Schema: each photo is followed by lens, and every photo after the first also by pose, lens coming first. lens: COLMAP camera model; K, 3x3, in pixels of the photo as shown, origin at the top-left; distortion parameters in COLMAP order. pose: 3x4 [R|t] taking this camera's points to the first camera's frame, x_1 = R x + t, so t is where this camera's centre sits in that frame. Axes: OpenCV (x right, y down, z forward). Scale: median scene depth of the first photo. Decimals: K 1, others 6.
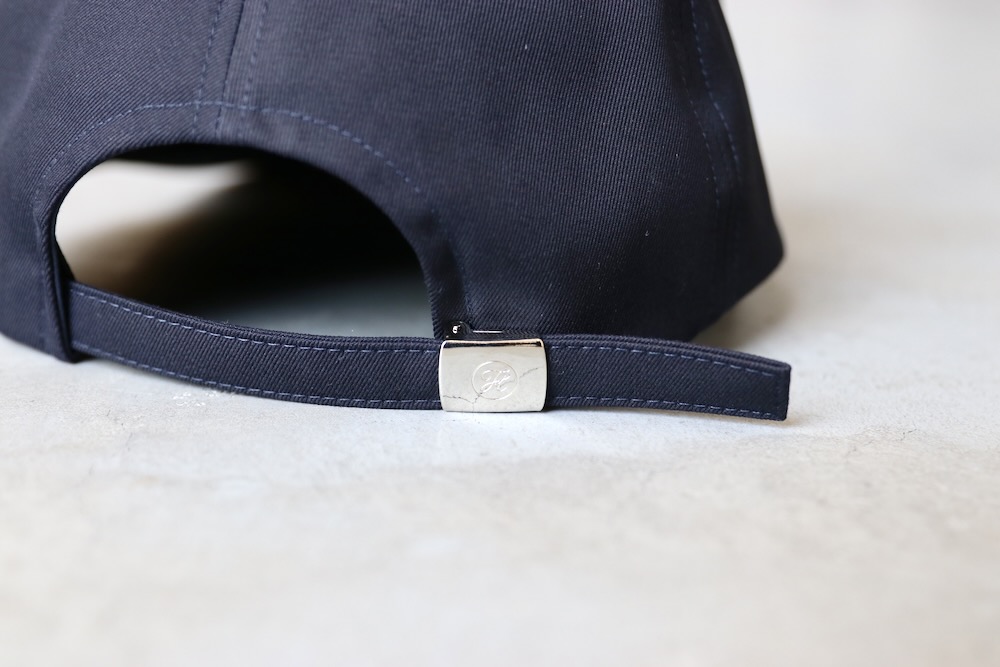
lens RADIAL K [[1446.3, 0, 496.3], [0, 1446.3, 333.4], [0, 0, 1]] dist [-0.019505, 0.000000]
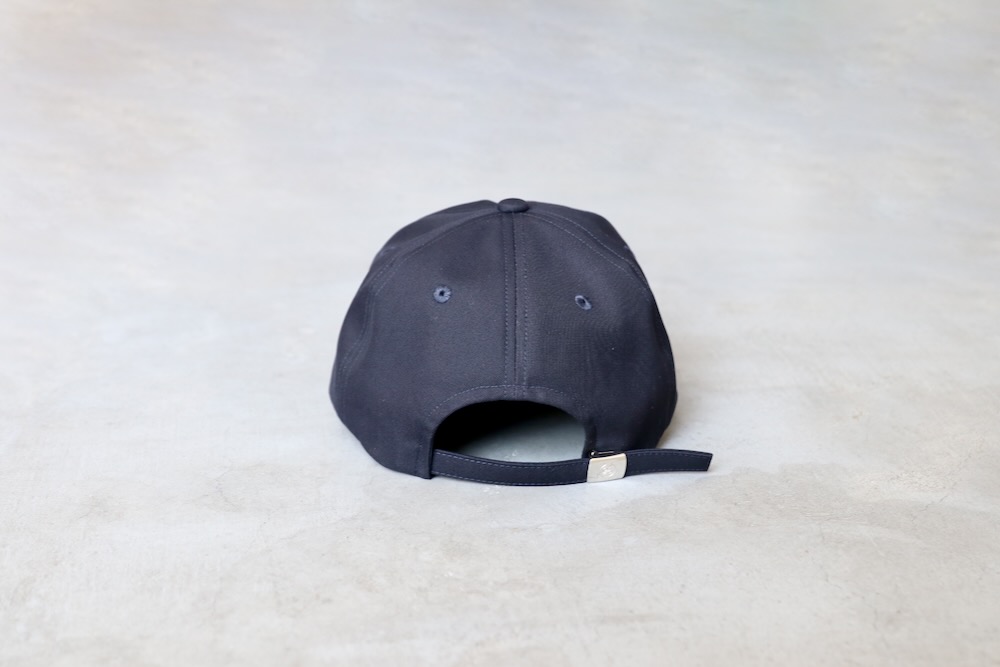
lens RADIAL K [[1133.2, 0, 501.2], [0, 1133.2, 332.6], [0, 0, 1]] dist [0.017301, 0.000000]
pose [[0.960599, -0.098732, 0.259812, -0.728270], [0.083432, 0.994101, 0.069298, -0.392333], [-0.265121, -0.044891, 0.963170, -0.988506]]
